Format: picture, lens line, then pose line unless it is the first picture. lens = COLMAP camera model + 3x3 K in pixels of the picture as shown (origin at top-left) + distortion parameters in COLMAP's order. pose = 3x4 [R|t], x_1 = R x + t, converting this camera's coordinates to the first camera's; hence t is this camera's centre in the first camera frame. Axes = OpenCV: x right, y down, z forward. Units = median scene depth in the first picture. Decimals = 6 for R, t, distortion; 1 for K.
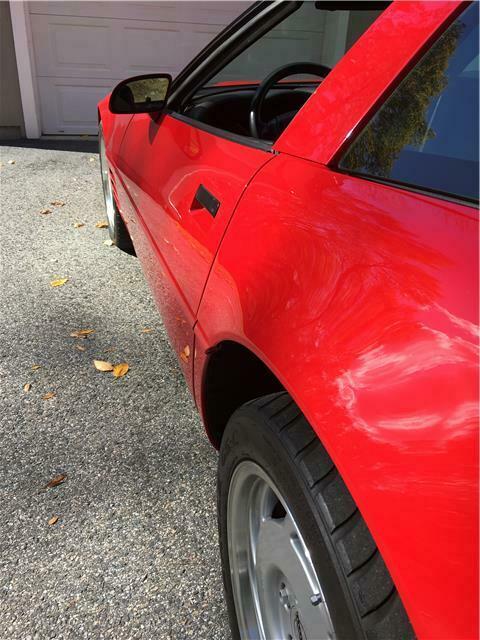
lens RADIAL K [[547.5, 0, 240.0], [0, 547.5, 320.0], [0, 0, 1]] dist [0.008164, -0.009023]
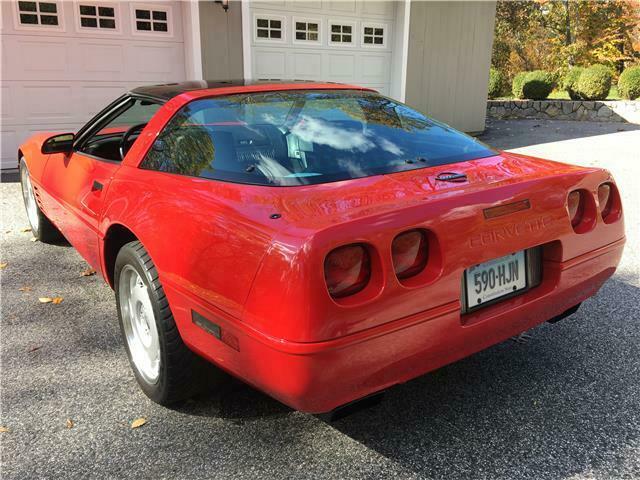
lens RADIAL K [[547.5, 0, 320.0], [0, 547.5, 240.0], [0, 0, 1]] dist [0.008164, -0.009023]
pose [[0.948789, -0.116903, 0.293483, 0.083033], [0.164338, 0.976058, -0.142489, 0.330656], [-0.269799, 0.183423, 0.945285, -0.964923]]
